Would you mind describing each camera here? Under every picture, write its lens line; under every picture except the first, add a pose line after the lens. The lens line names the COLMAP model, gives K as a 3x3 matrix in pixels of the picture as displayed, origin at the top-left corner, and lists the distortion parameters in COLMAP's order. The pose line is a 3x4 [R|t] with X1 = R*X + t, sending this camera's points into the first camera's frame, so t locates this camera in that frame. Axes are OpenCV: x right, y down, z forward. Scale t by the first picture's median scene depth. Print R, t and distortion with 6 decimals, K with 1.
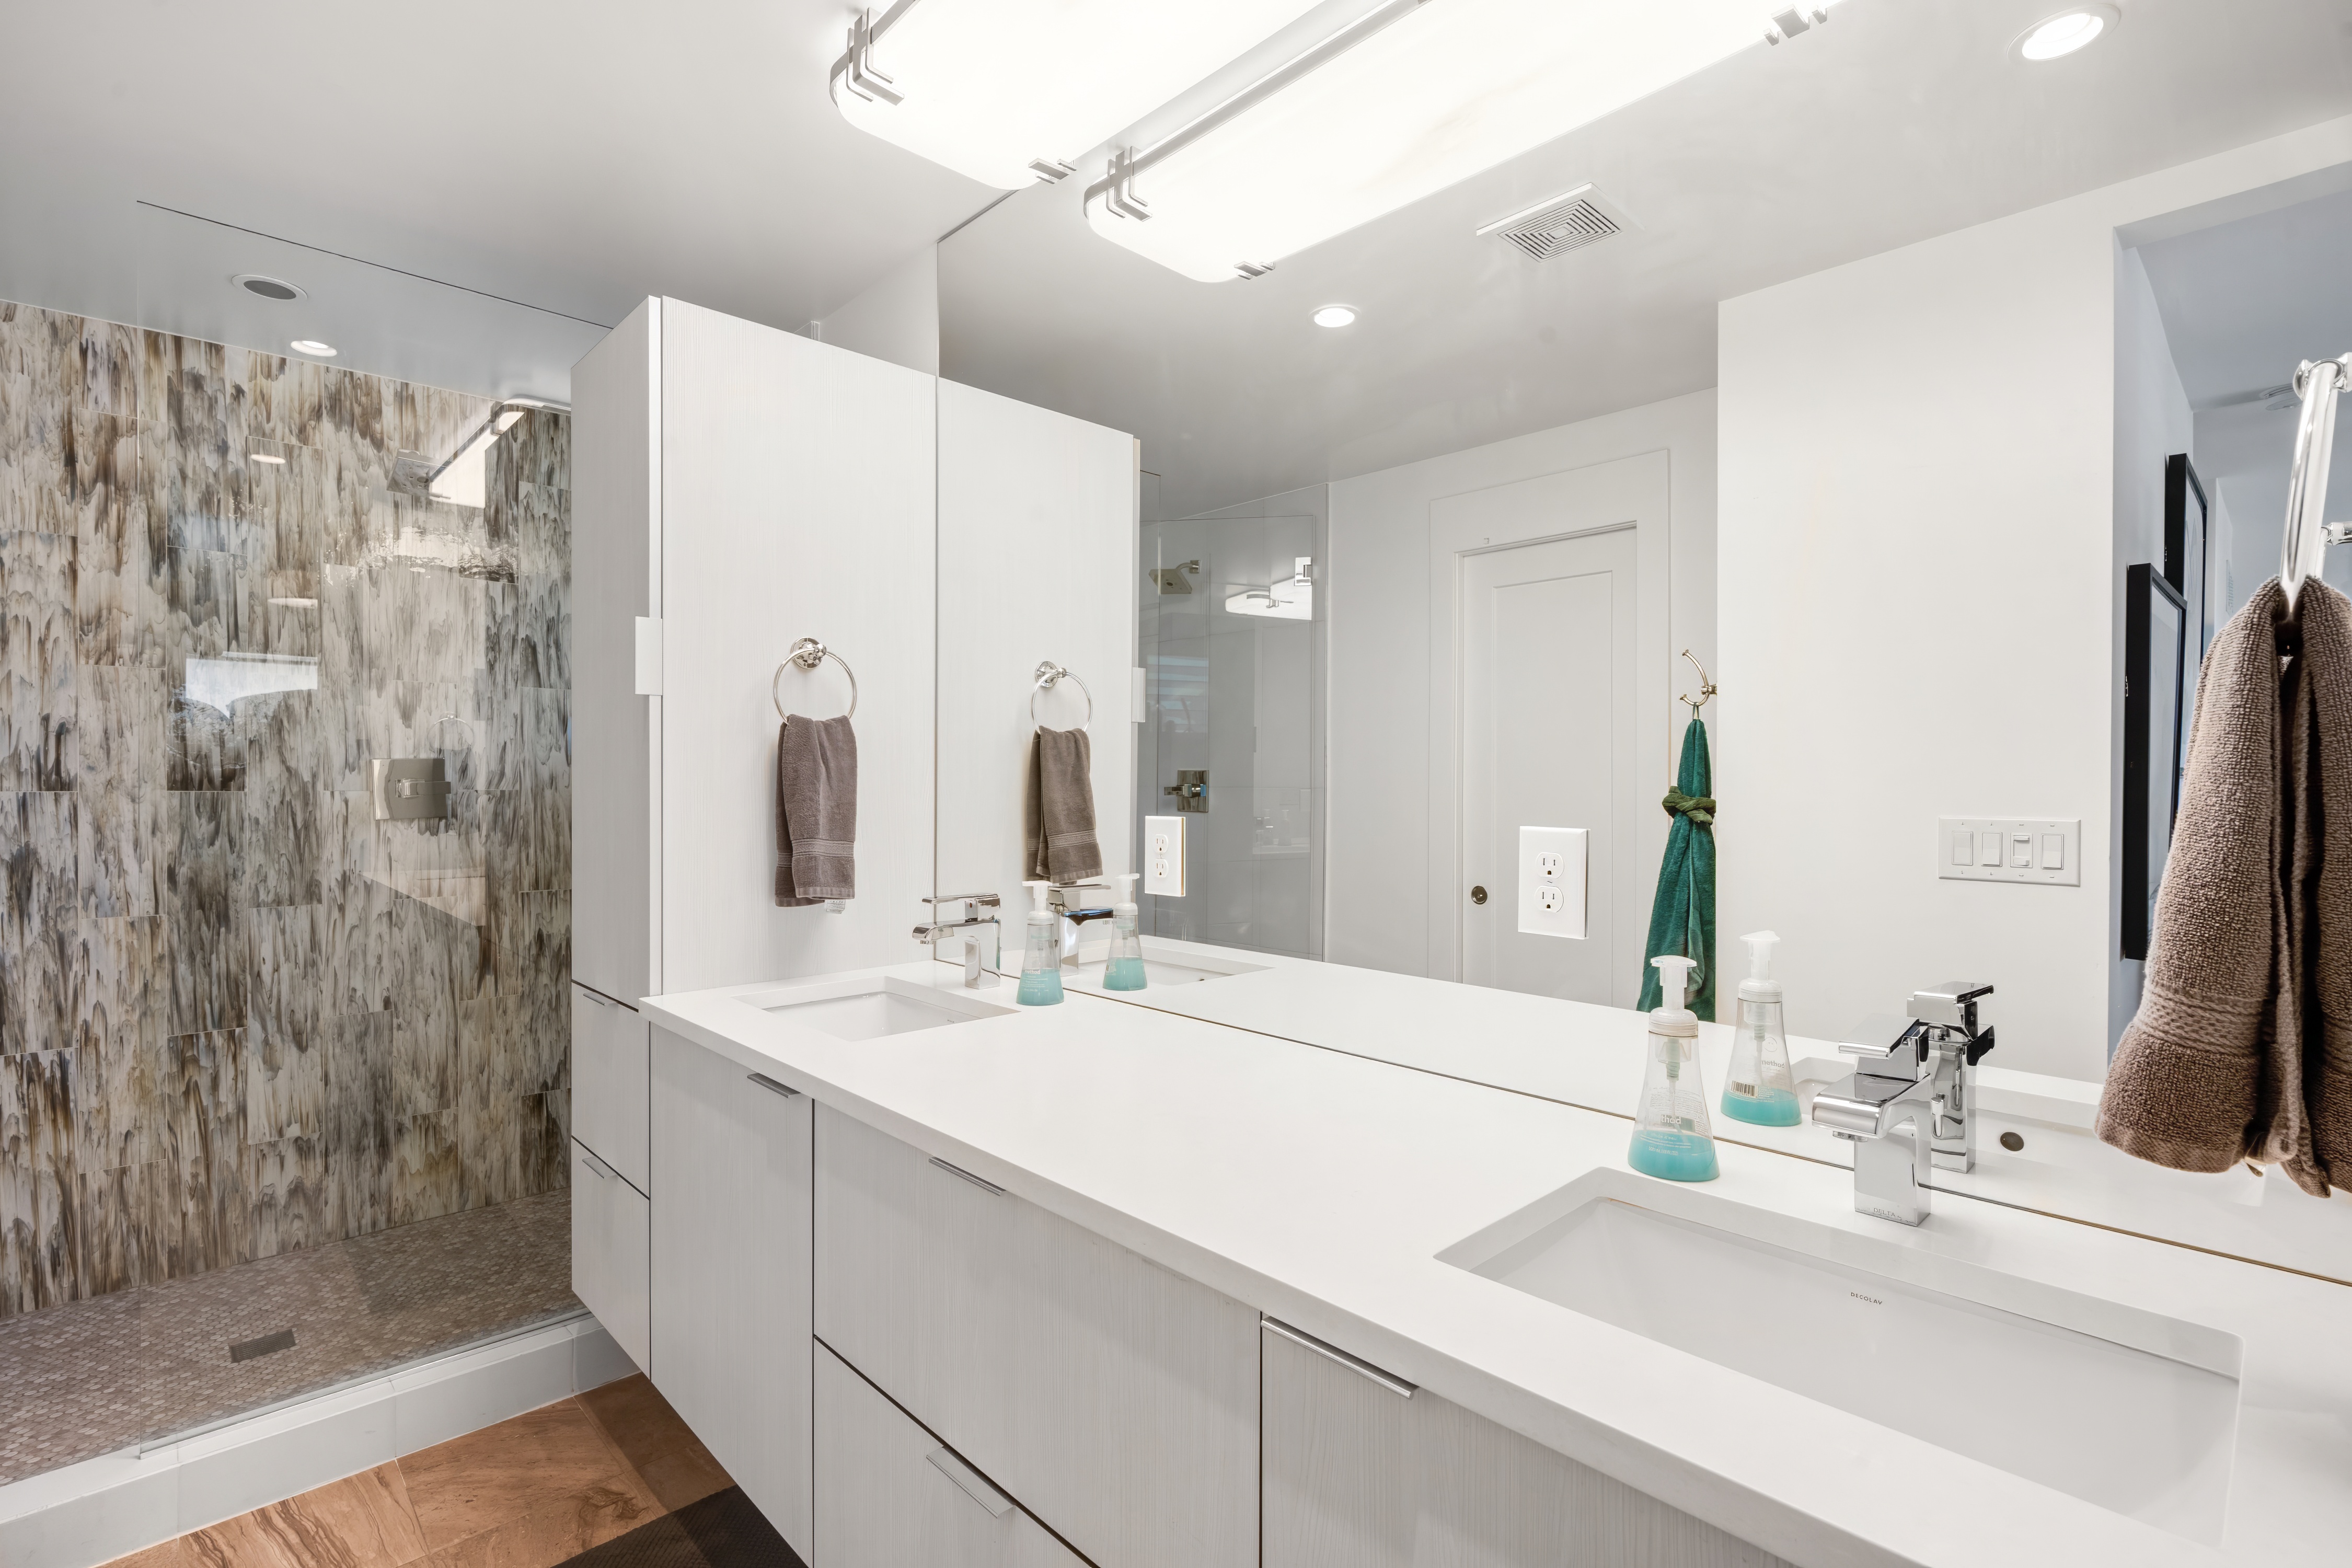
lens RADIAL K [[1082.0, 0, 1140.9], [0, 1082.0, 790.5], [0, 0, 1]] dist [0.002731, 0.000636]
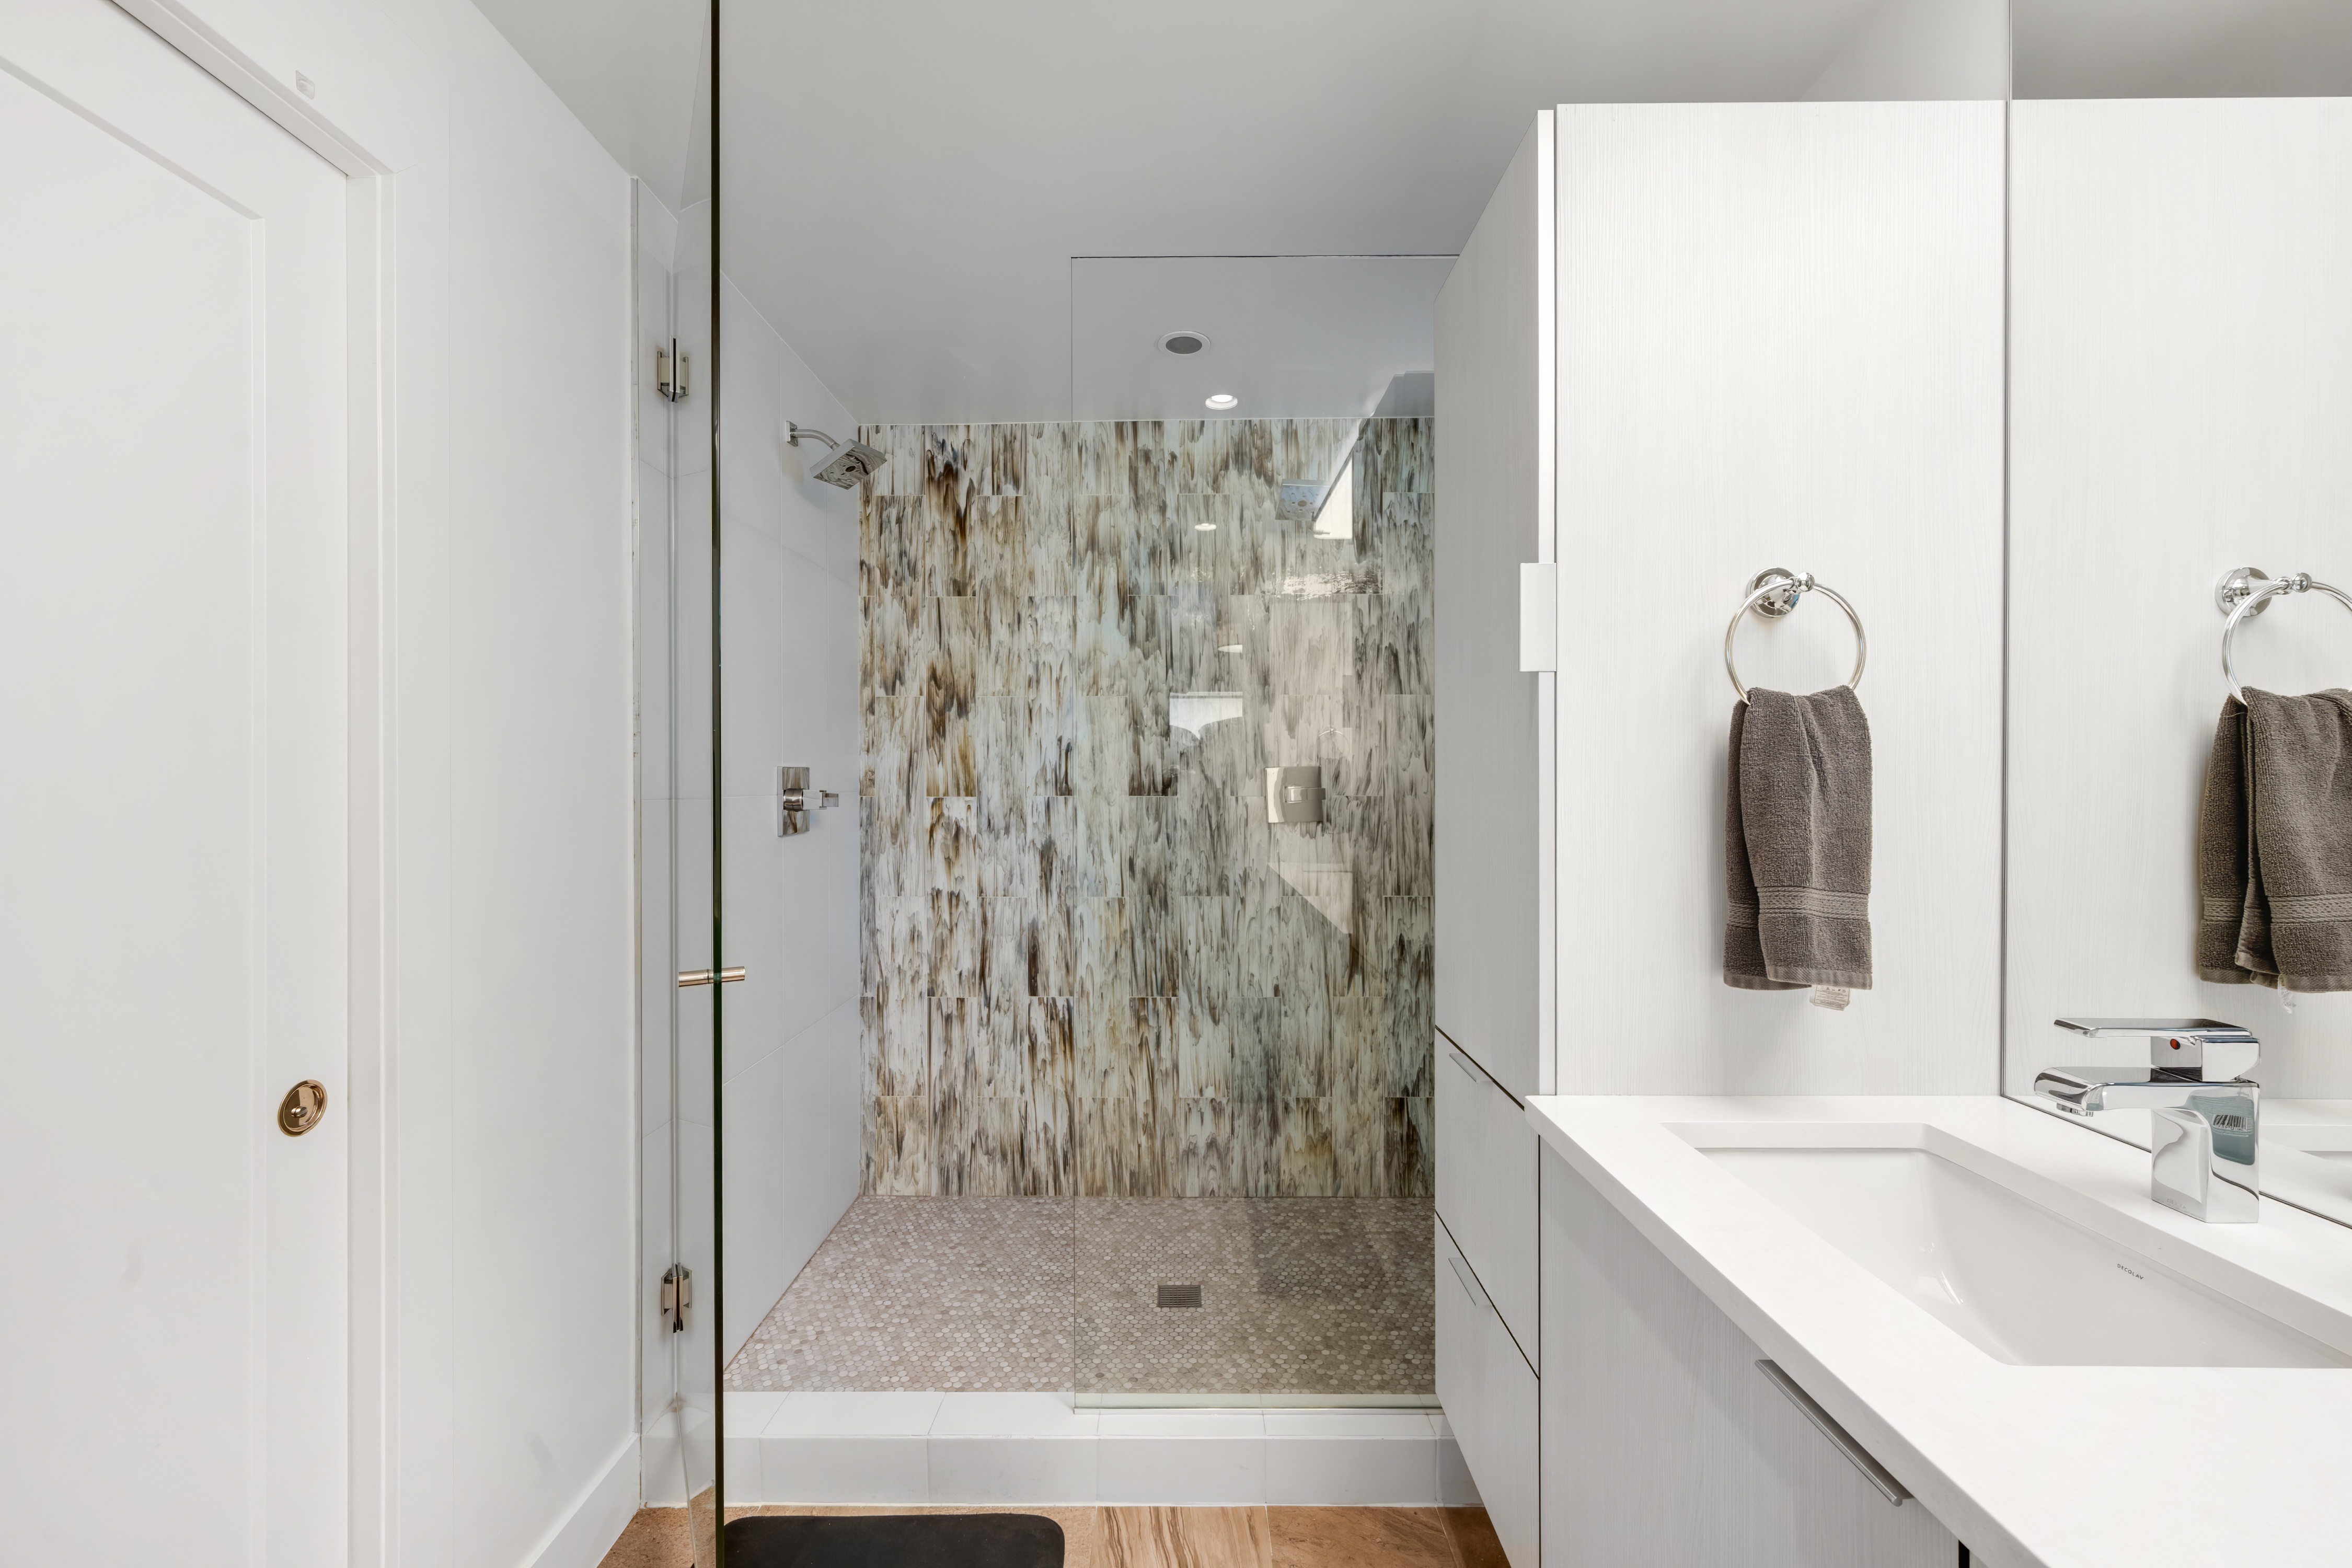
lens RADIAL K [[1082.0, 0, 1163.2], [0, 1082.0, 780.9], [0, 0, 1]] dist [0.002731, 0.000636]
pose [[0.749528, -0.005727, -0.661948, -0.062547], [-0.002432, 0.999932, -0.011405, -0.002972], [0.661968, 0.010158, 0.749463, 0.113401]]
